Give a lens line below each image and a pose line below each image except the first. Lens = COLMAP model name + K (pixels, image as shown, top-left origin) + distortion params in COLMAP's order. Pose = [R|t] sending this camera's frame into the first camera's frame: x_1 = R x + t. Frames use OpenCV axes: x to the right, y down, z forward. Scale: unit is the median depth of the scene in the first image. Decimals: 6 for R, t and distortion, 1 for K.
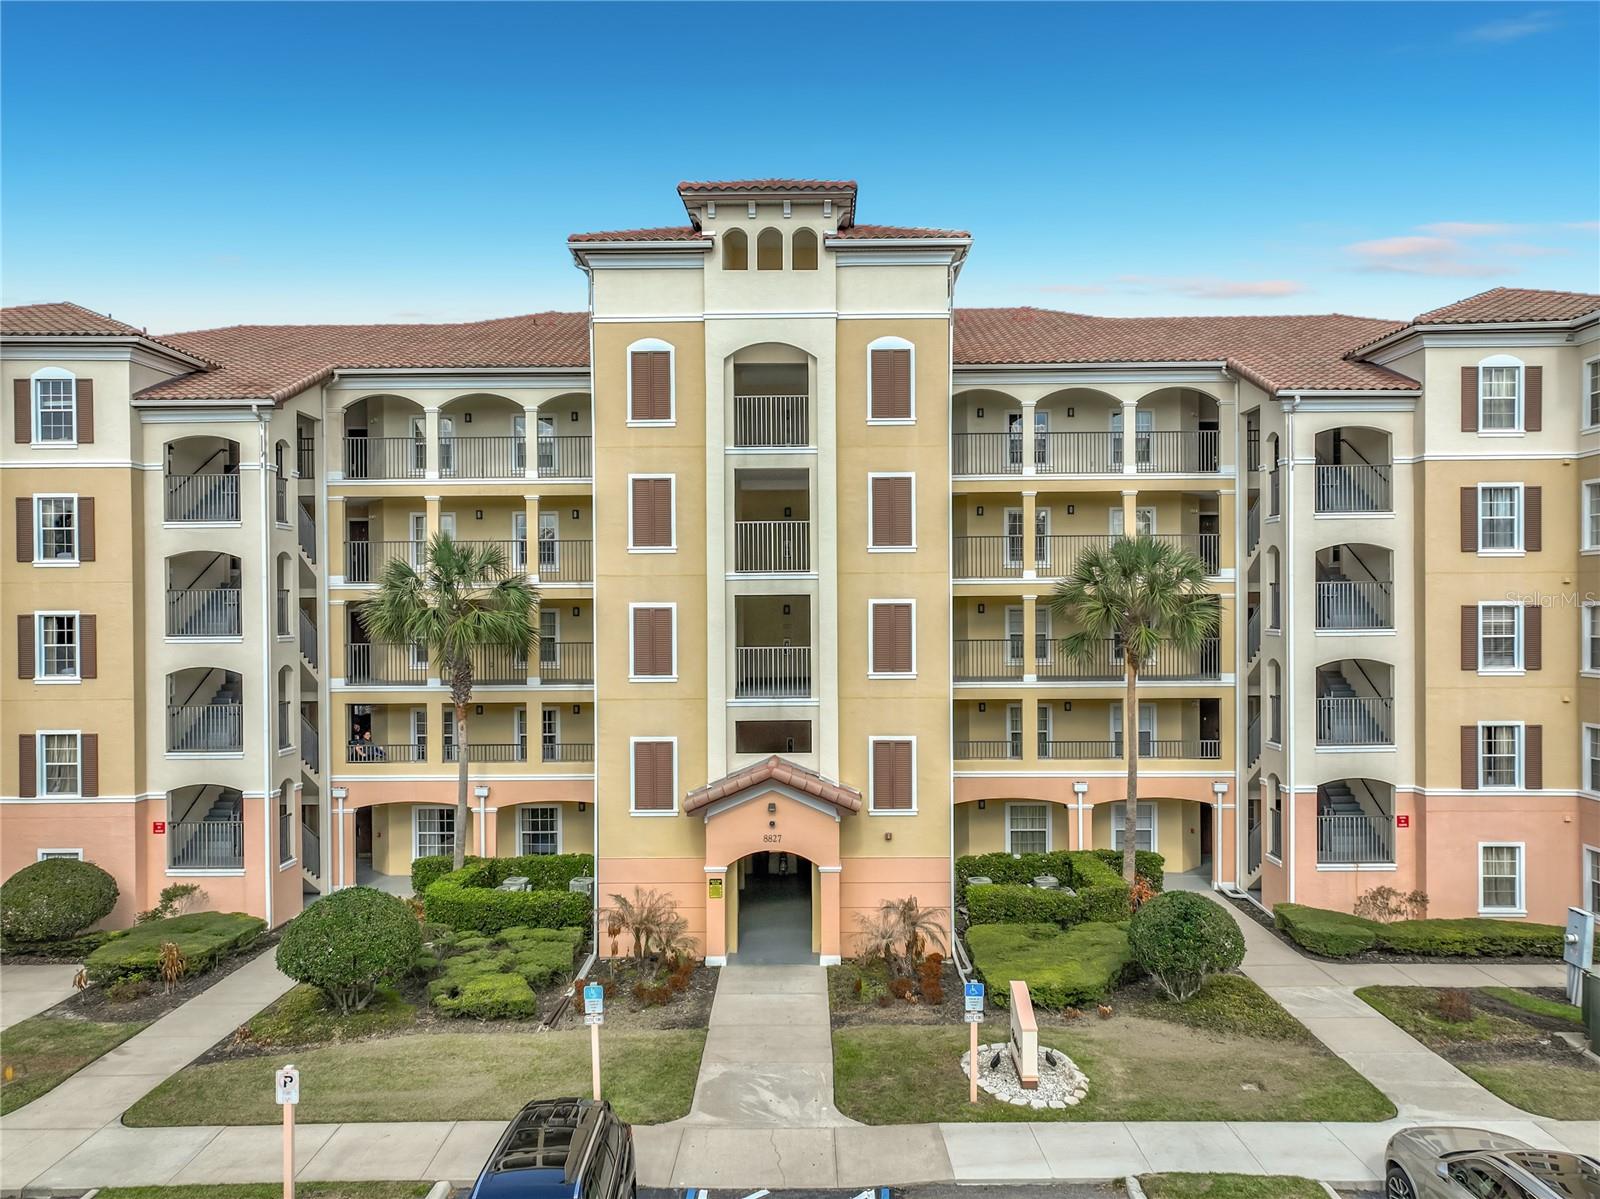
lens RADIAL K [[1526.4, 0, 786.0], [0, 1526.4, 602.7], [0, 0, 1]] dist [-0.018714, 0.000000]
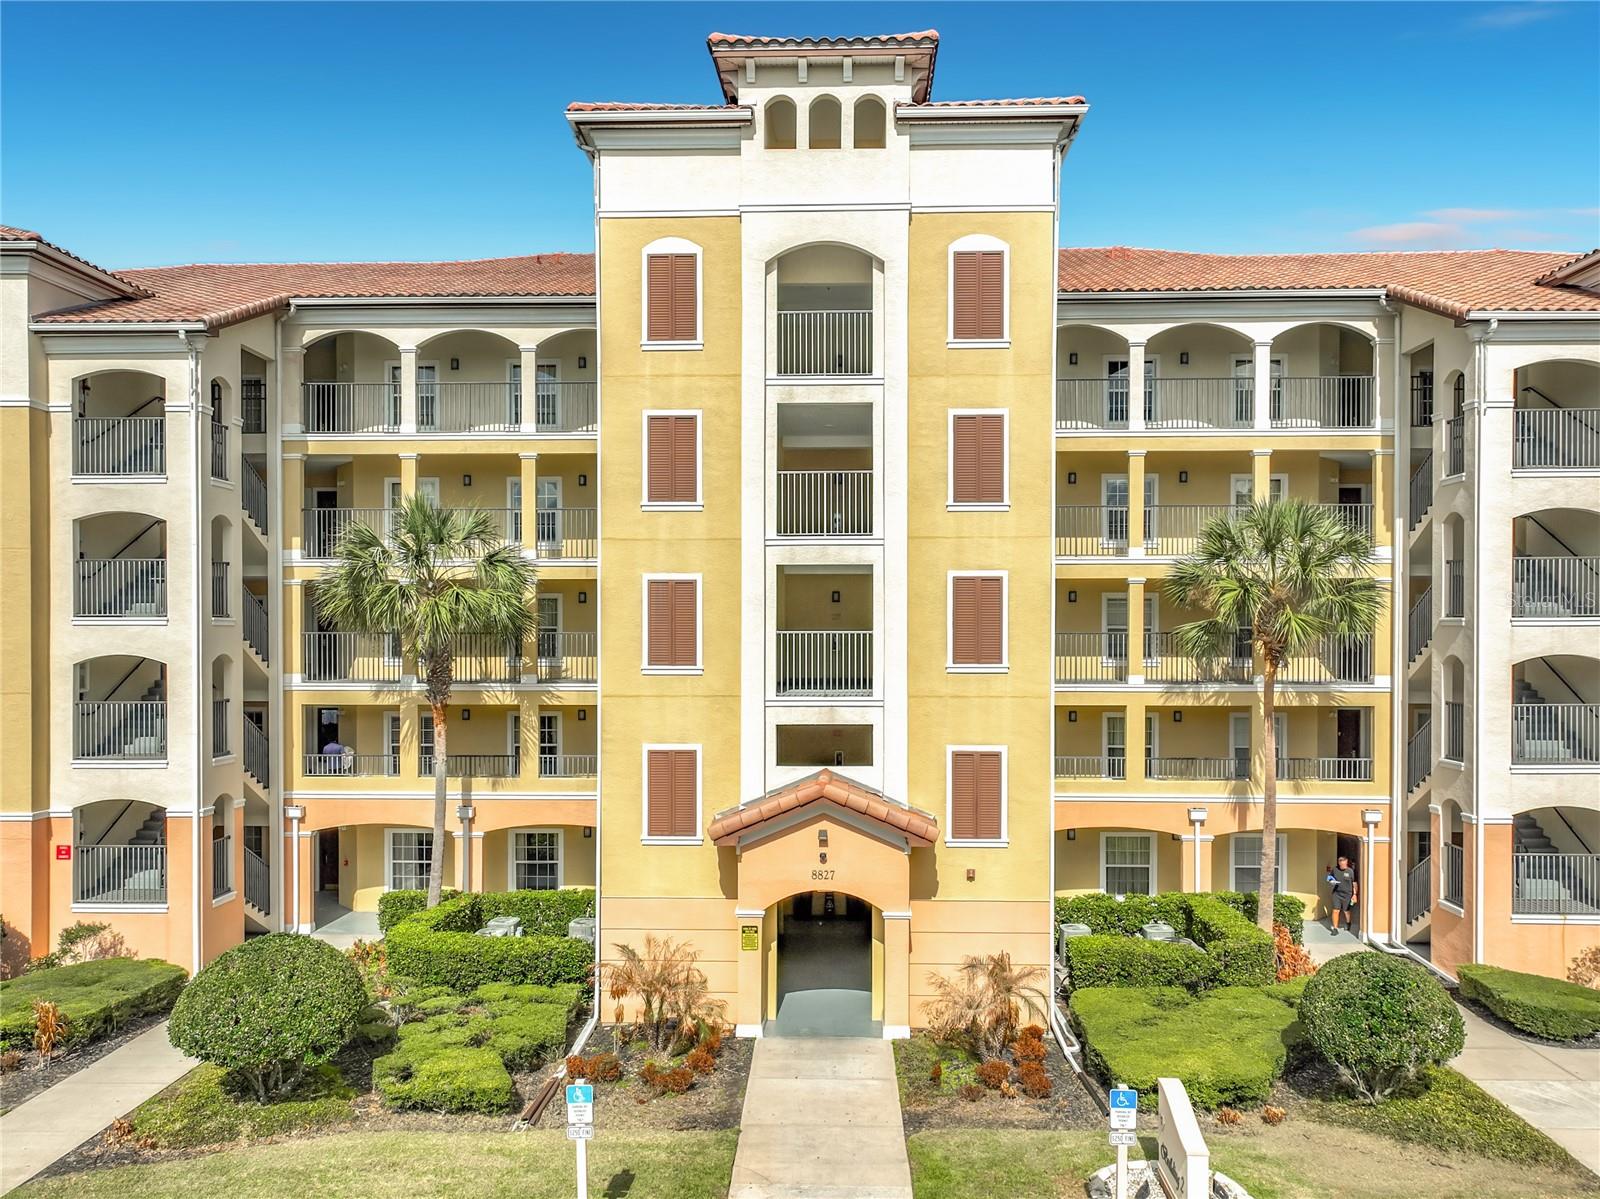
lens RADIAL K [[1526.4, 0, 773.9], [0, 1526.4, 650.2], [0, 0, 1]] dist [-0.018714, 0.000000]
pose [[0.999612, 0.007799, -0.026749, -0.013724], [-0.007488, 0.999903, 0.011715, 0.029754], [0.026838, -0.011510, 0.999574, 0.215559]]
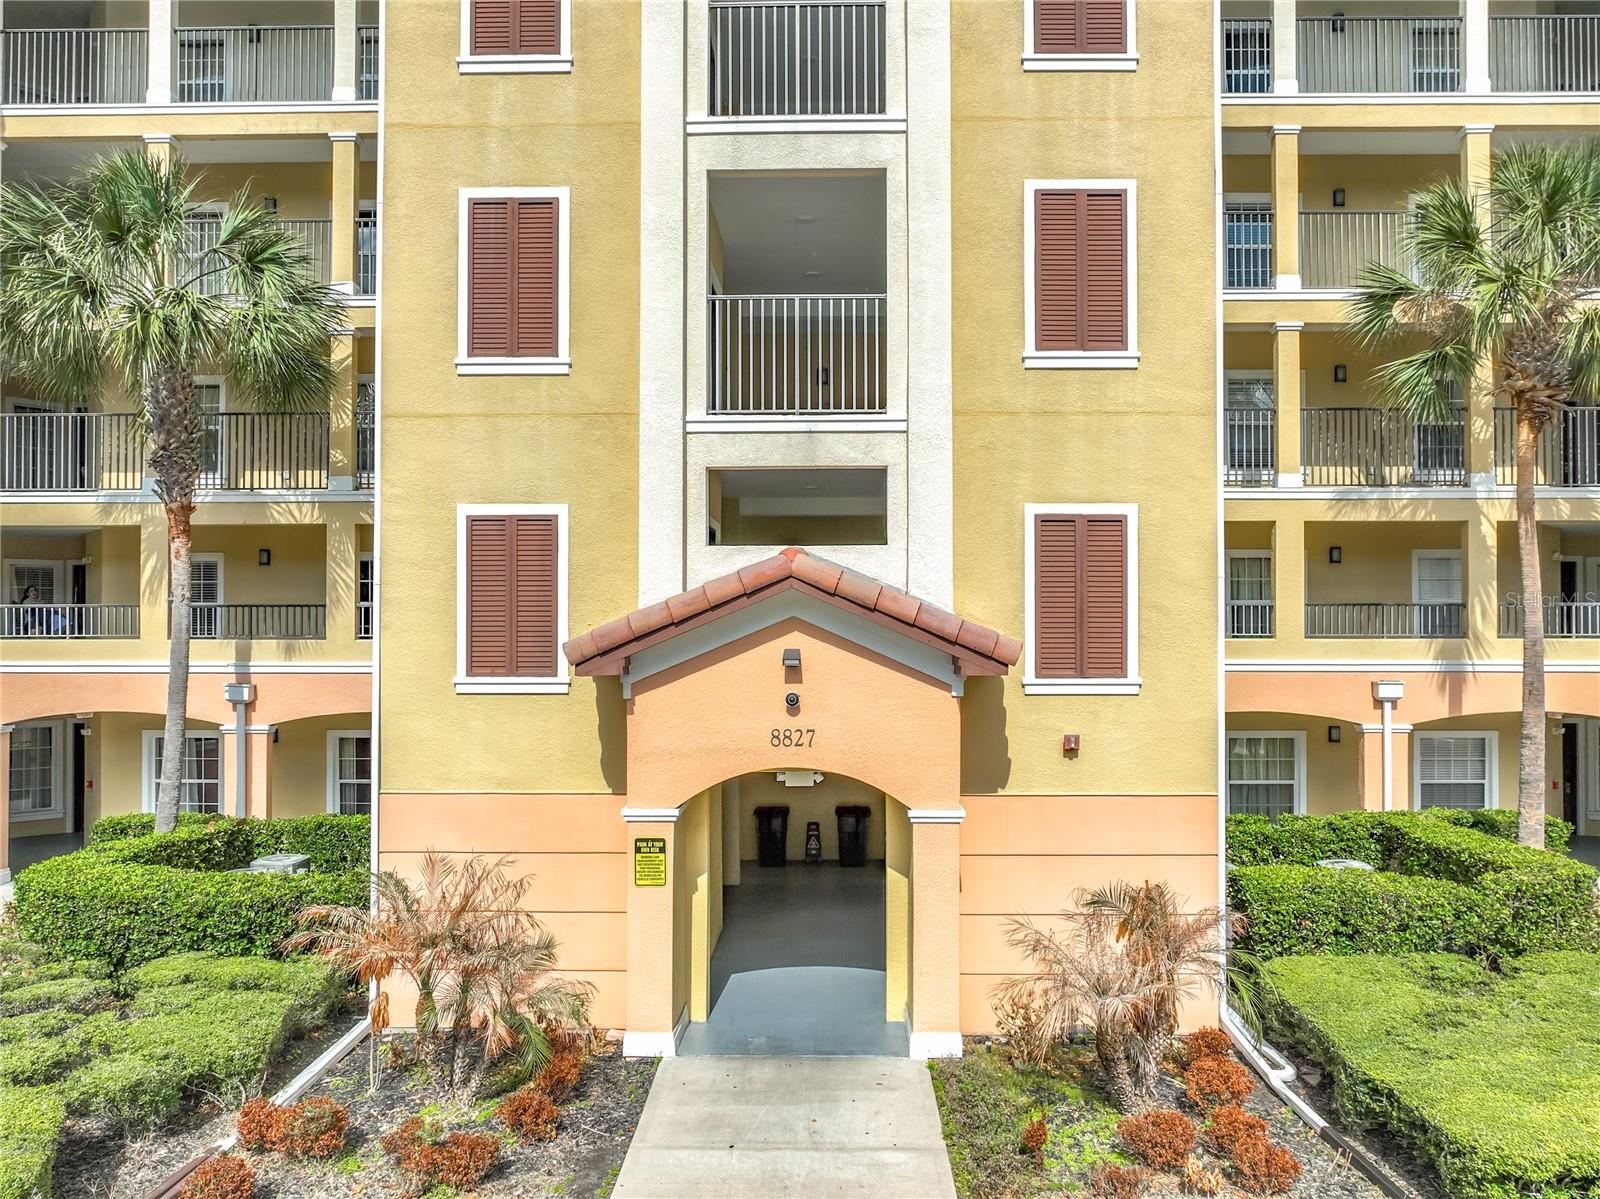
lens RADIAL K [[1526.4, 0, 803.2], [0, 1526.4, 599.3], [0, 0, 1]] dist [-0.018714, 0.000000]
pose [[0.999974, 0.006648, -0.002810, -0.005166], [-0.006696, 0.999826, -0.017428, 0.121131], [0.002694, 0.017446, 0.999844, 0.579647]]
